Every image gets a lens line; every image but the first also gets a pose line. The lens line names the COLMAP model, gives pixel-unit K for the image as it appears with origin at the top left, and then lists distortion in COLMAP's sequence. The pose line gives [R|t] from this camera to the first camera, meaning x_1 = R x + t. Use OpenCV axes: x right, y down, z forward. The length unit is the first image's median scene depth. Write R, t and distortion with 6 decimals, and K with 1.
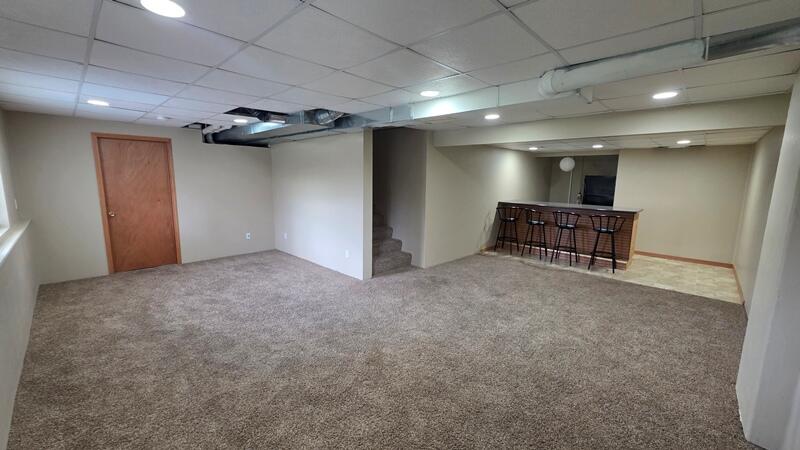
lens RADIAL K [[320.1, 0, 400.6], [0, 320.1, 225.1], [0, 0, 1]] dist [-0.001154, 0.000081]
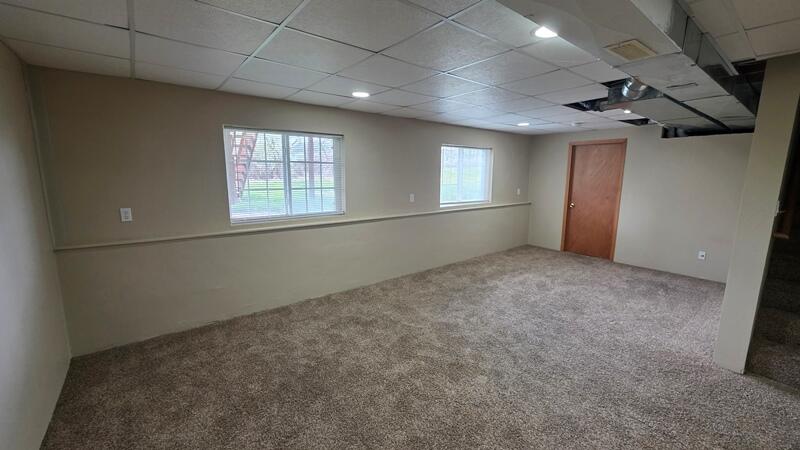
lens RADIAL K [[320.1, 0, 399.3], [0, 320.1, 224.8], [0, 0, 1]] dist [-0.001154, 0.000081]
pose [[-0.142696, 0.144348, -0.979184, 0.399238], [-0.158034, 0.973293, 0.166509, -0.055404], [0.977069, 0.178505, -0.116073, 0.437511]]
